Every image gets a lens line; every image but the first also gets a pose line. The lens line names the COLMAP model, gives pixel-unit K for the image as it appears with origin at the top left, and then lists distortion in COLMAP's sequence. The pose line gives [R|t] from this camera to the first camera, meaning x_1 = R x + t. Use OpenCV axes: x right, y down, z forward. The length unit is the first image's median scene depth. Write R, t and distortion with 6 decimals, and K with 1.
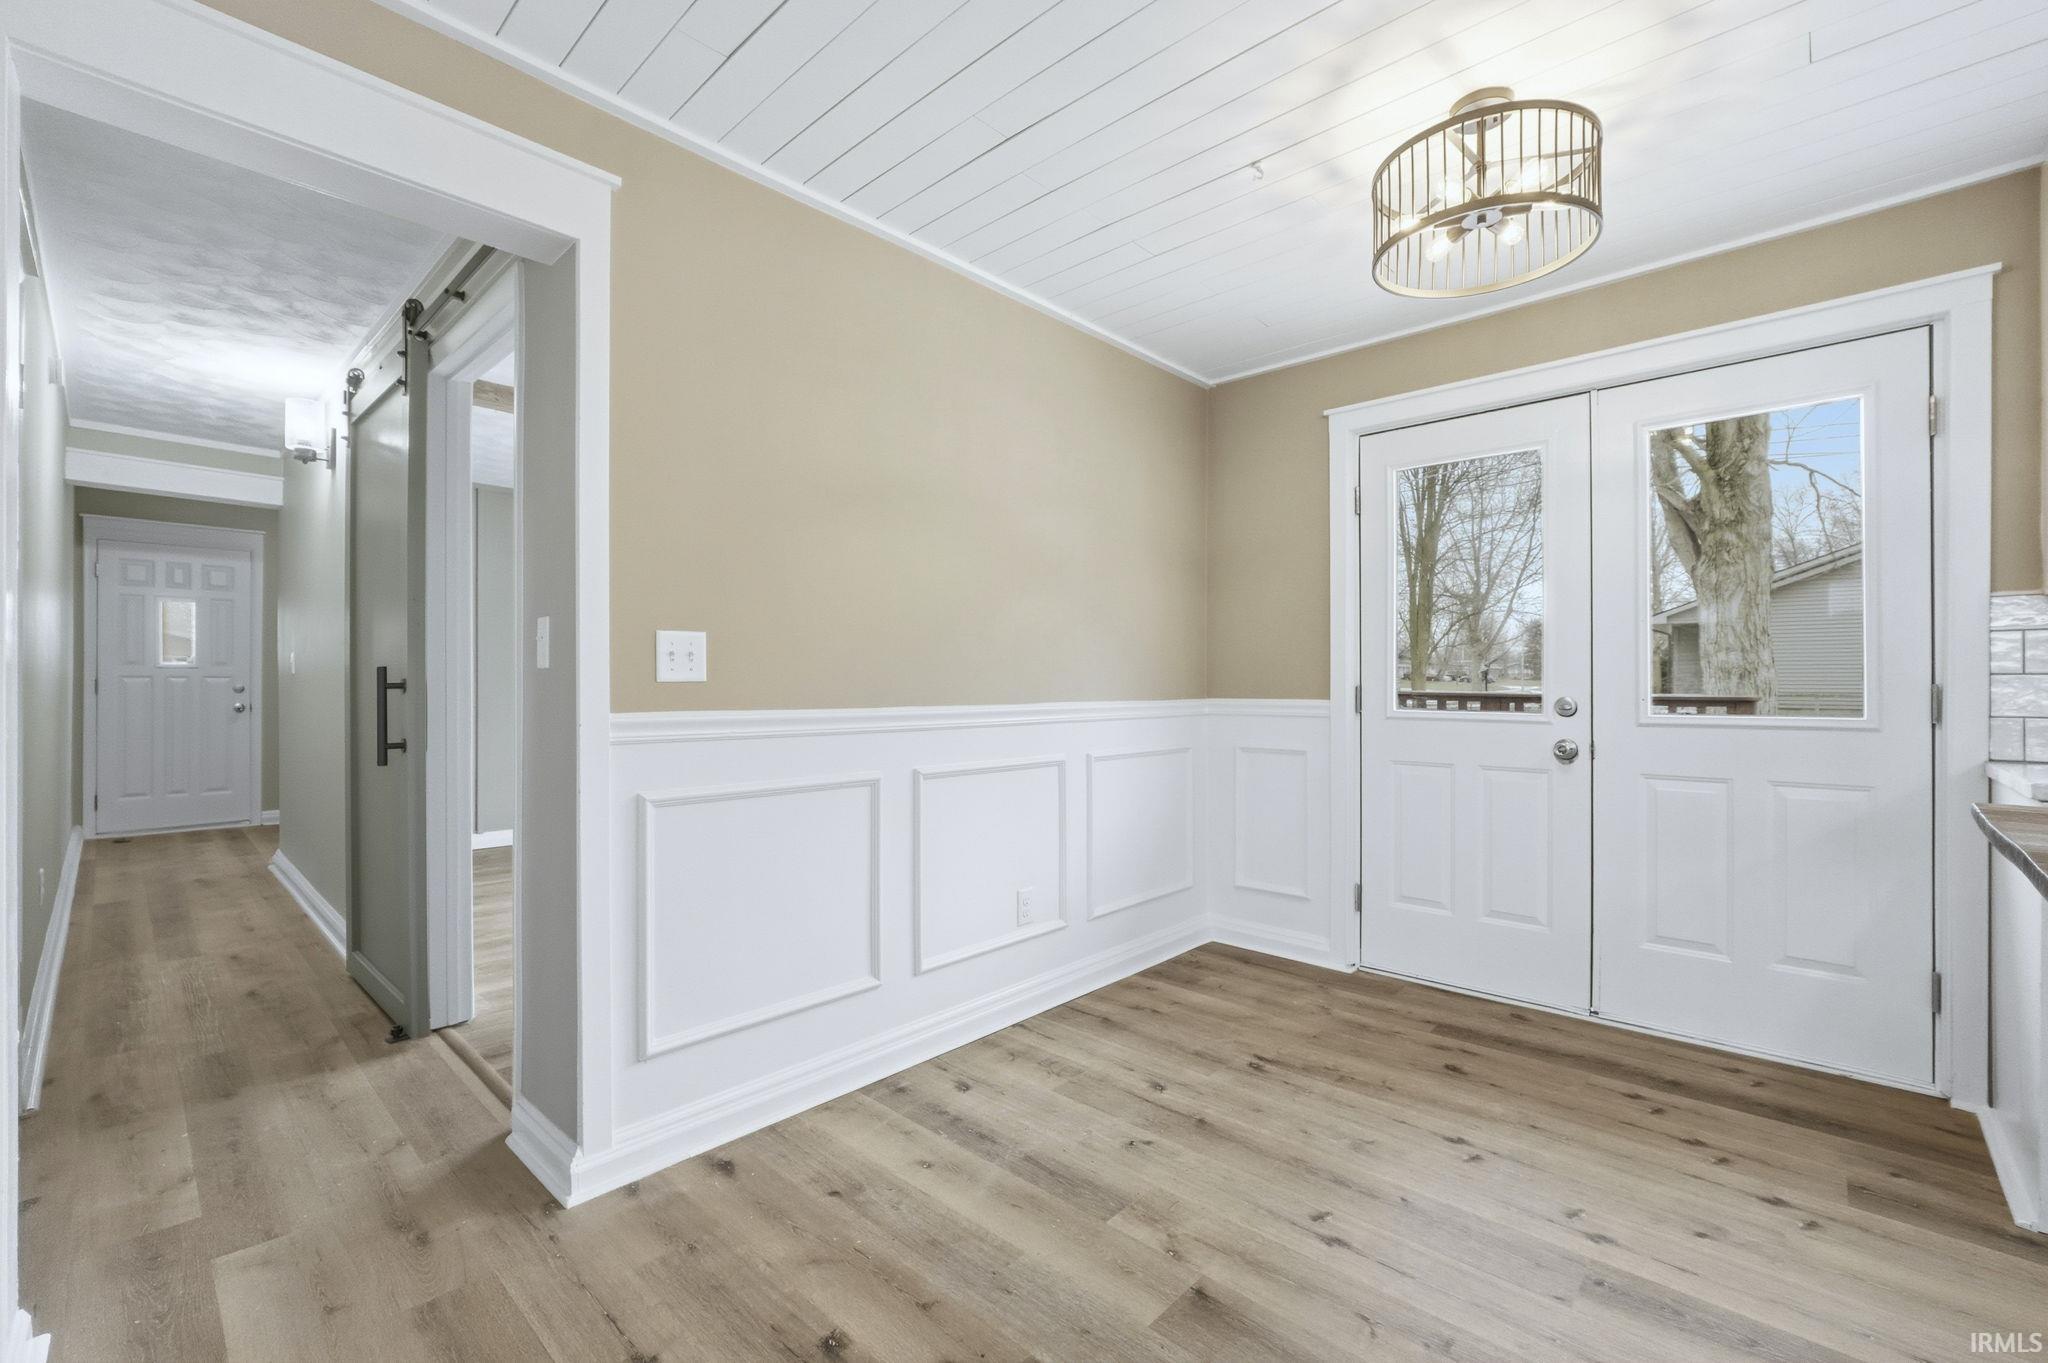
lens RADIAL K [[865.5, 0, 1017.7], [0, 865.5, 683.1], [0, 0, 1]] dist [-0.022985, 0.006426]
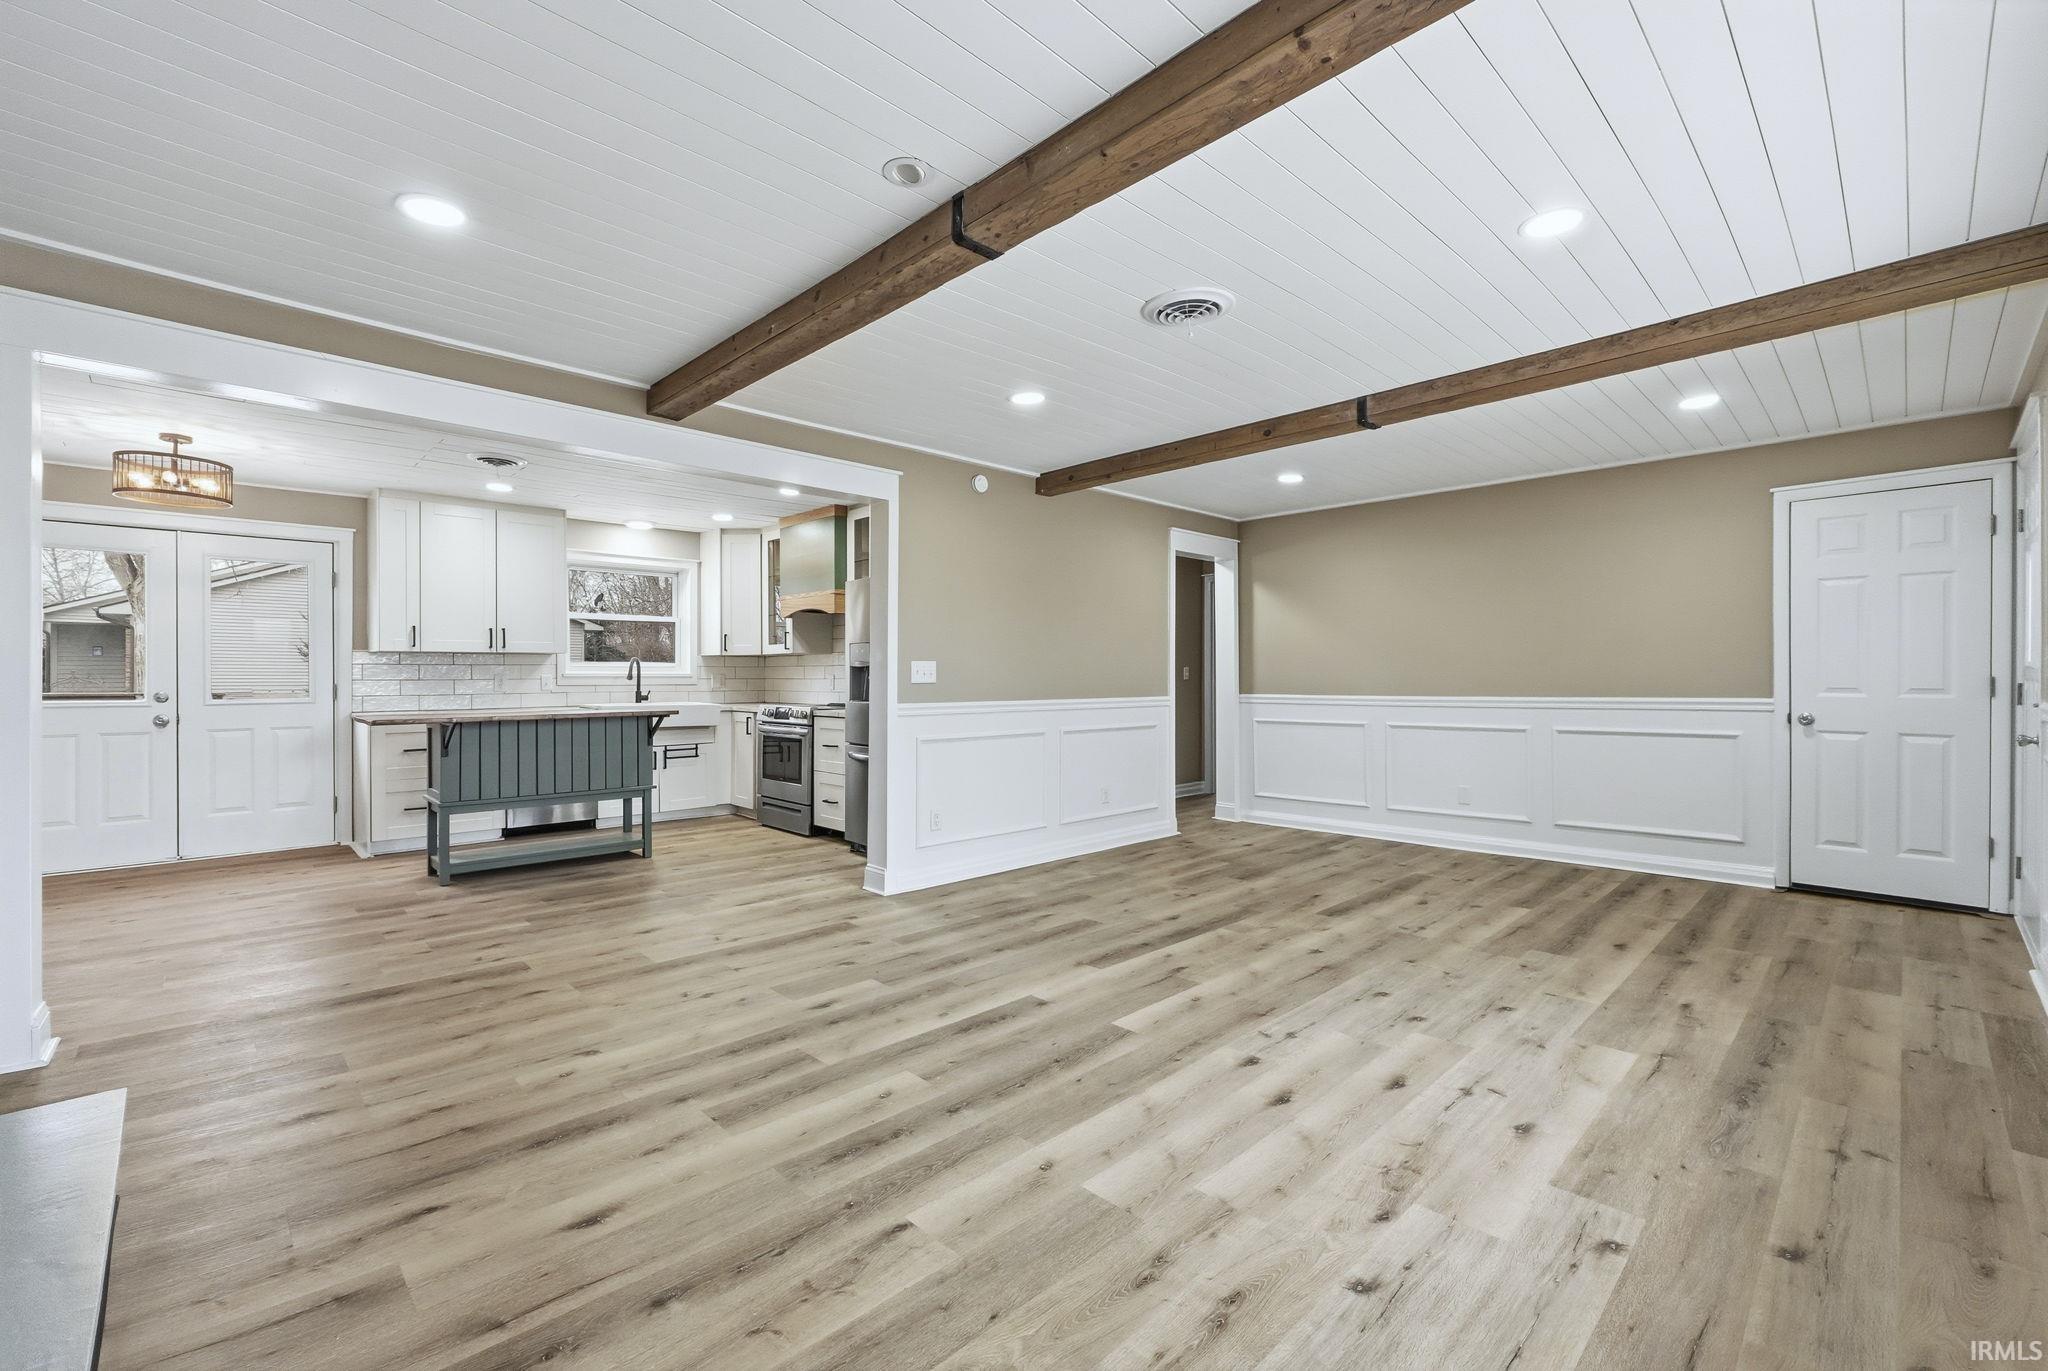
lens RADIAL K [[867.2, 0, 1004.4], [0, 867.2, 677.3], [0, 0, 1]] dist [-0.017506, 0.005224]
pose [[0.056935, 0.003003, 0.998373, -1.273864], [0.004773, 0.999983, -0.003280, -0.001387], [-0.998366, 0.004952, 0.056919, -1.063787]]
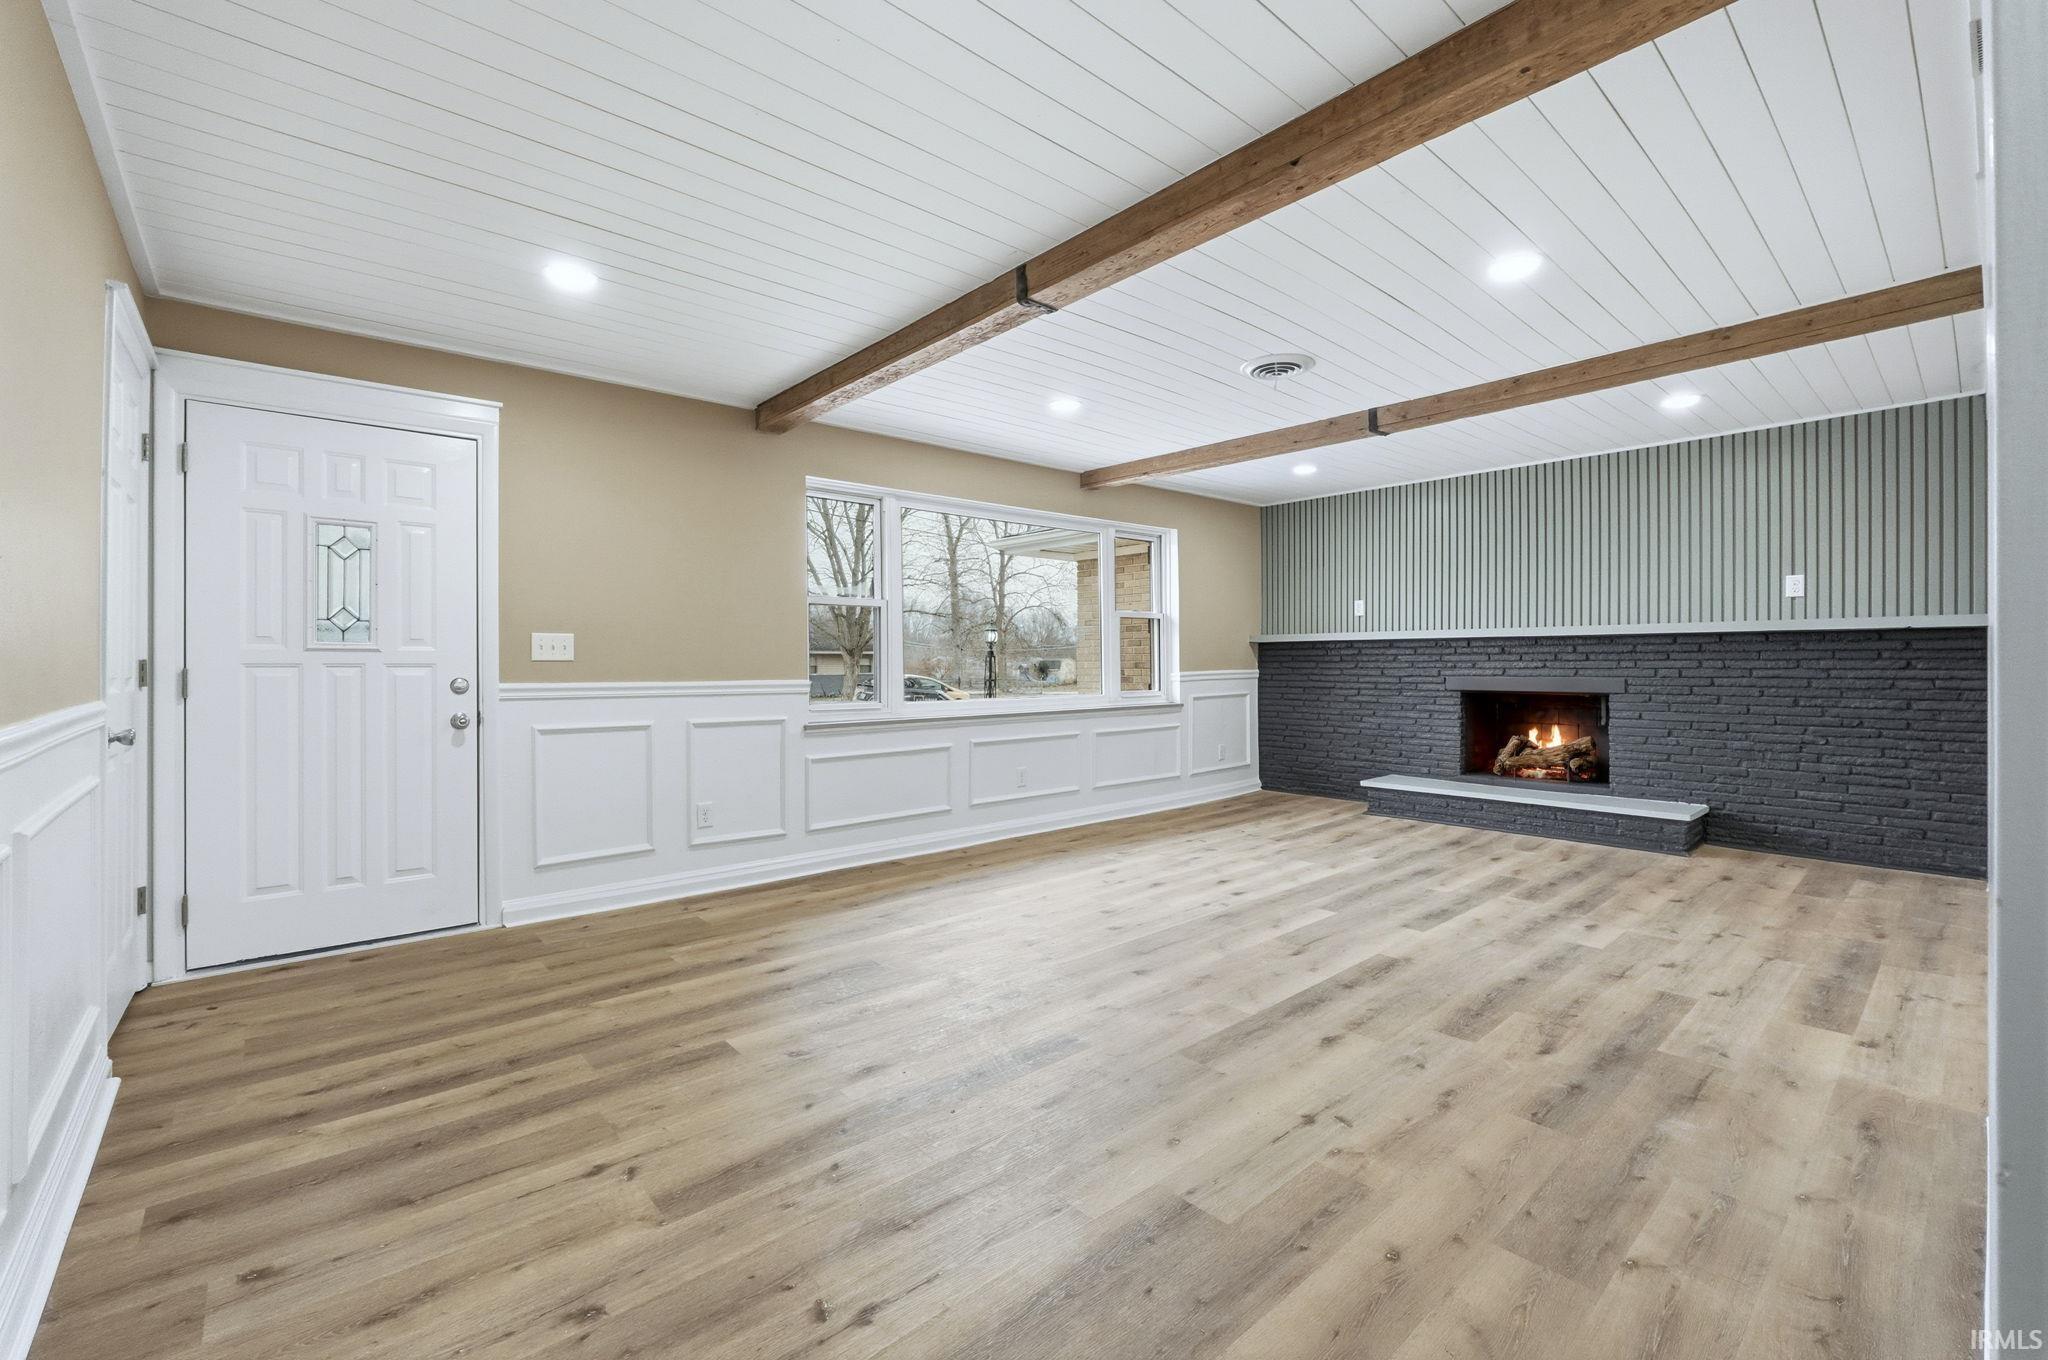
lens RADIAL K [[864.5, 0, 1011.1], [0, 864.5, 662.0], [0, 0, 1]] dist [-0.021266, 0.008711]
pose [[-0.097111, -0.000292, -0.995274, 1.453156], [0.001480, 0.999999, -0.000438, 0.009493], [0.995272, -0.001515, -0.097110, -1.565124]]
